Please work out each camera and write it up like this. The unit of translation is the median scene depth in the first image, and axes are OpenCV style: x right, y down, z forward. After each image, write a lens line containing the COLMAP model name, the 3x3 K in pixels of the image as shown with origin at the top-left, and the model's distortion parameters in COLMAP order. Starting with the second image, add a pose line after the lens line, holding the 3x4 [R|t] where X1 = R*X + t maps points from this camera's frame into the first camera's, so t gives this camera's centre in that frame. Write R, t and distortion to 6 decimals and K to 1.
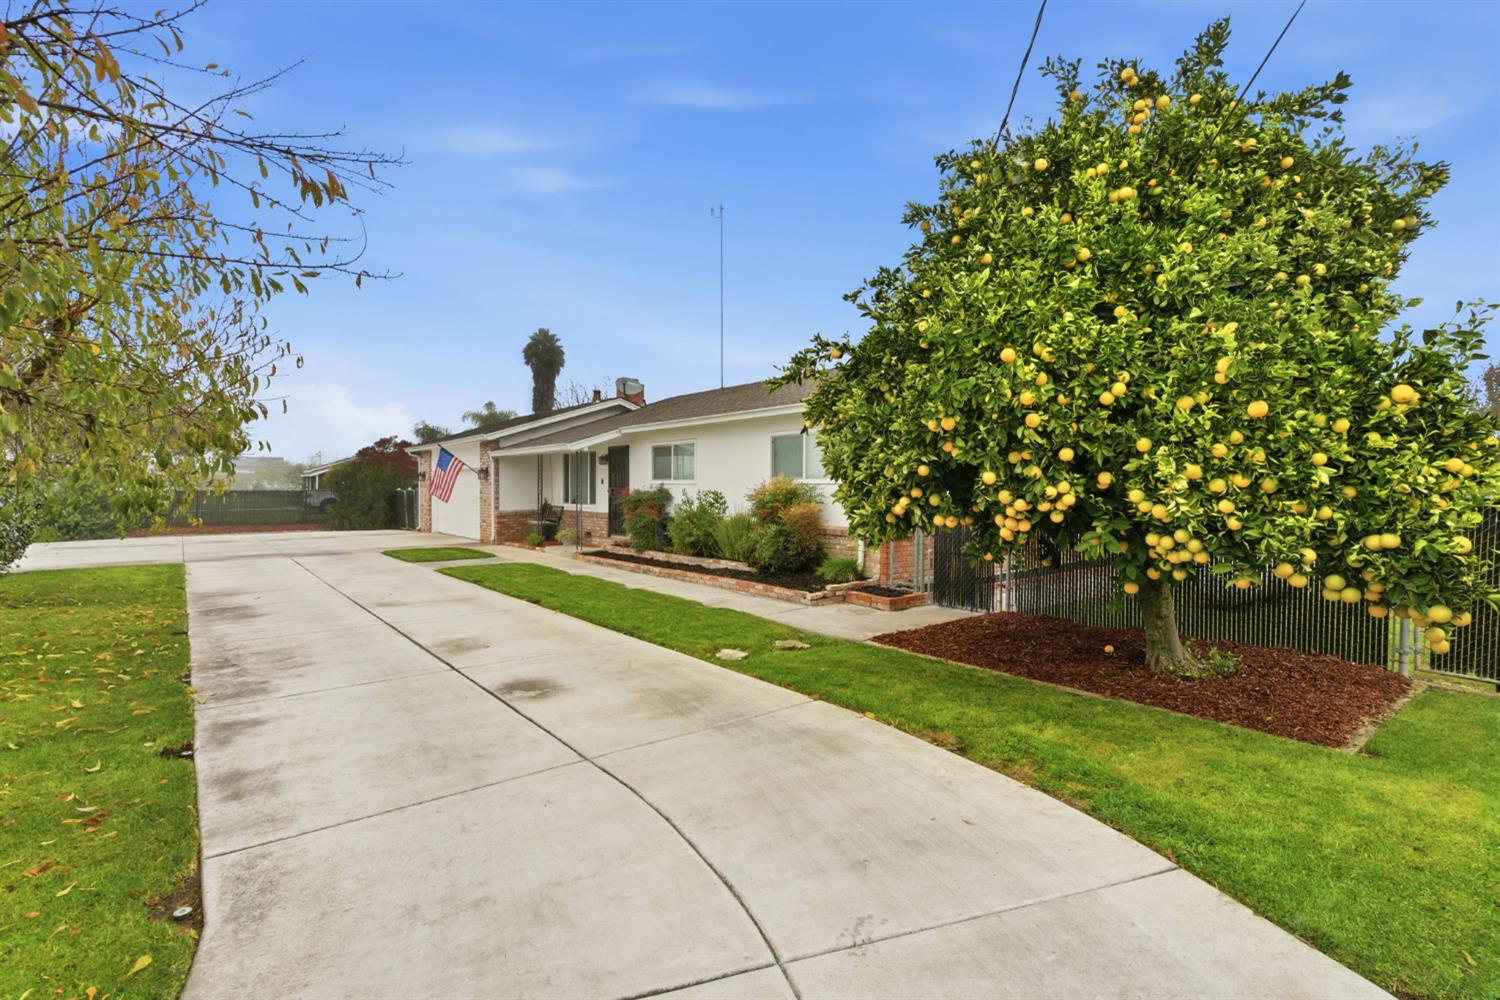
lens RADIAL K [[707.3, 0, 743.3], [0, 707.3, 479.9], [0, 0, 1]] dist [0.004659, -0.000914]
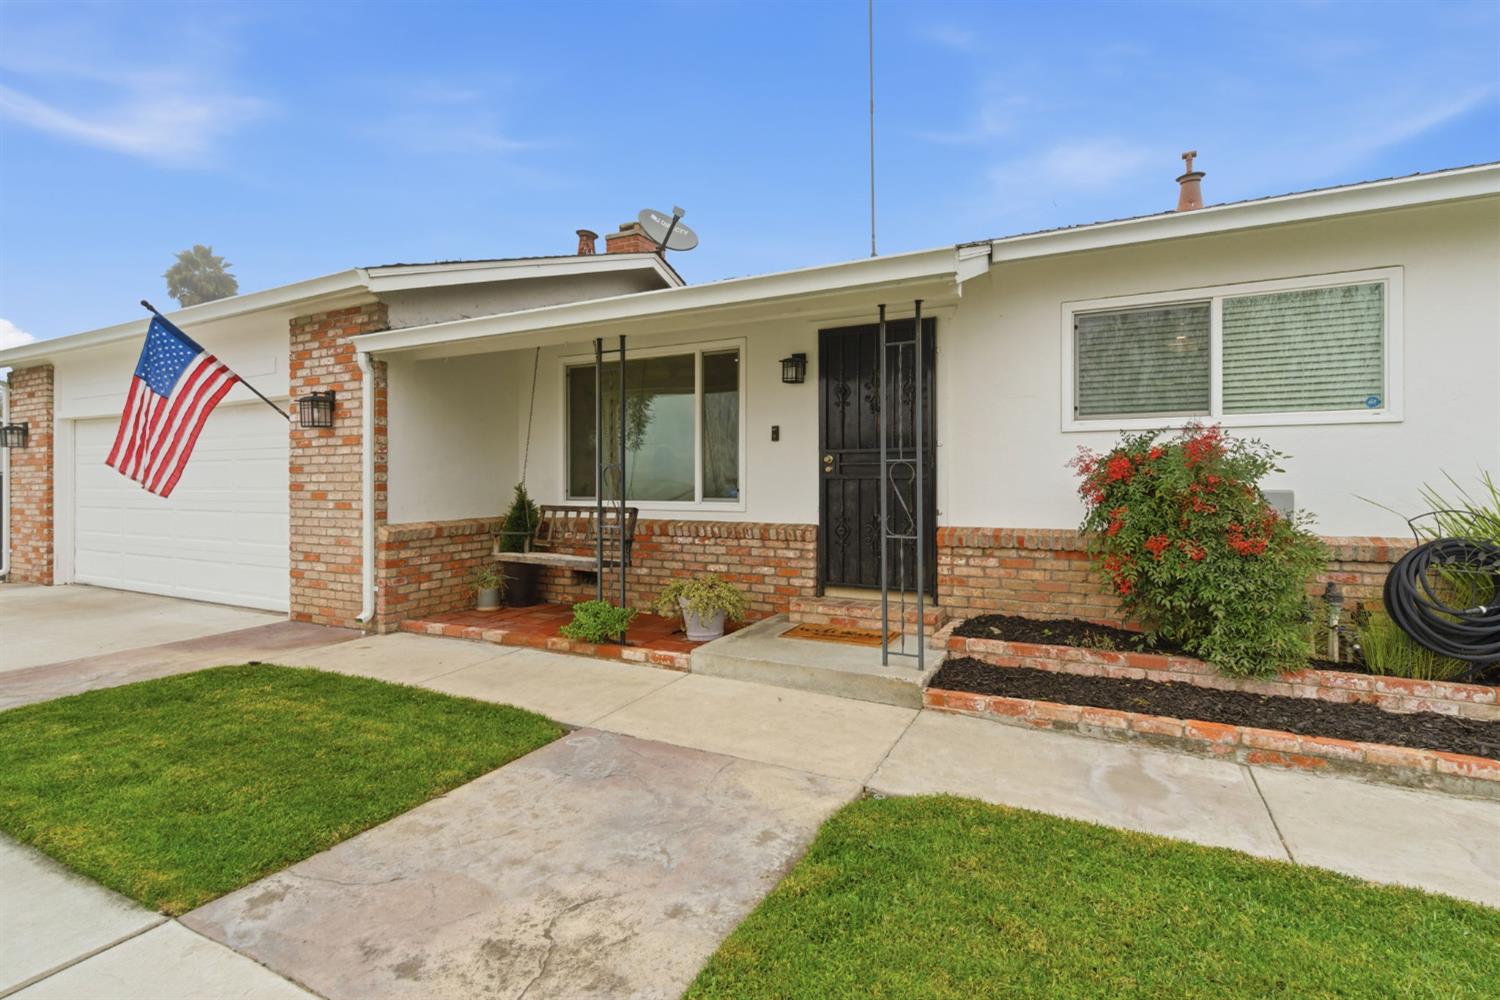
lens RADIAL K [[707.3, 0, 743.3], [0, 707.3, 479.9], [0, 0, 1]] dist [0.004659, -0.000914]
pose [[0.914168, -0.003665, 0.405320, -0.324943], [0.000365, 0.999966, 0.008219, 0.020255], [-0.405336, -0.007366, 0.914138, 0.637313]]
